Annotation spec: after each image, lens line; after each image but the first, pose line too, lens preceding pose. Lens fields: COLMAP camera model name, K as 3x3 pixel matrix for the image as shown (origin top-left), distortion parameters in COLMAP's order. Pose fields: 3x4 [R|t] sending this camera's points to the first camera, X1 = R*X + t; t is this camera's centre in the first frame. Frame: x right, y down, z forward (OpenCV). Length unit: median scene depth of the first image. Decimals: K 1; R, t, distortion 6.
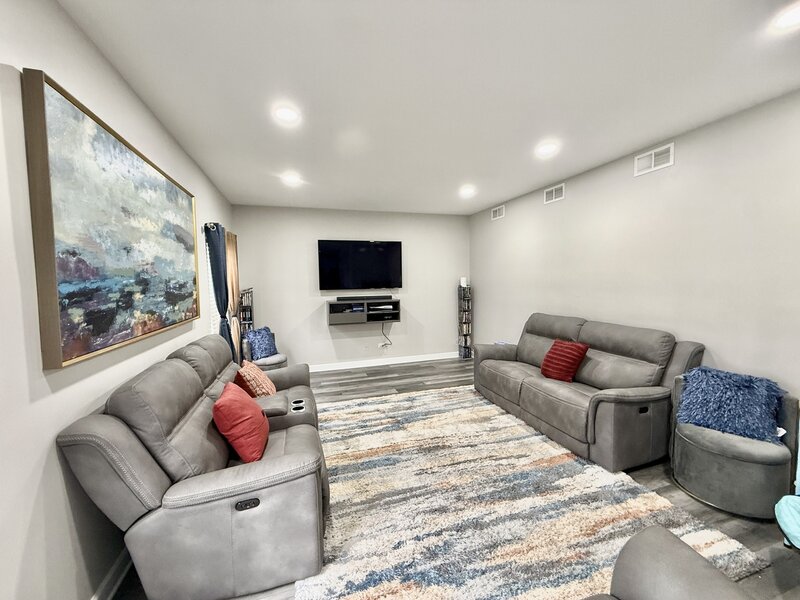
lens RADIAL K [[308.6, 0, 392.2], [0, 308.6, 290.5], [0, 0, 1]] dist [-0.001603, 0.000011]
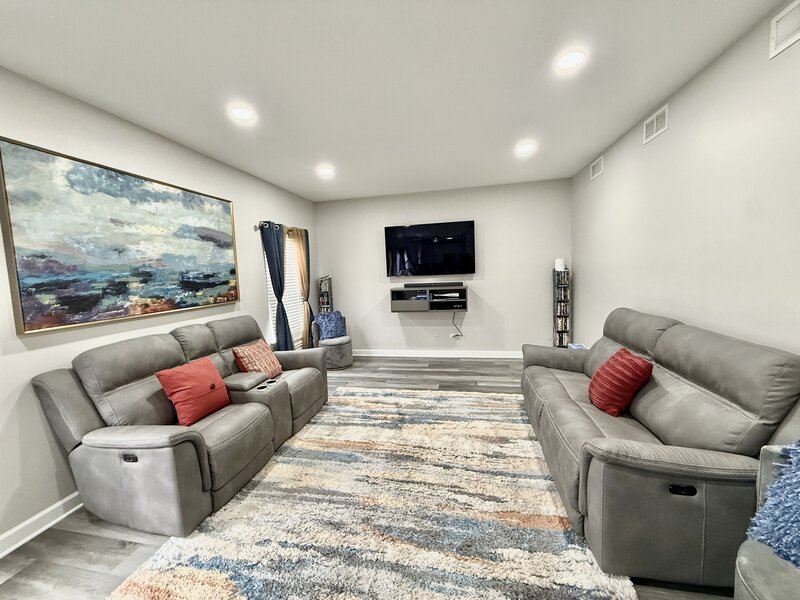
lens RADIAL K [[308.6, 0, 392.2], [0, 308.6, 290.5], [0, 0, 1]] dist [-0.001603, 0.000011]
pose [[0.881307, 0.011423, -0.472407, 0.462104], [0.010896, 0.998951, 0.044481, -0.002869], [0.472419, -0.044349, 0.880257, 0.208344]]
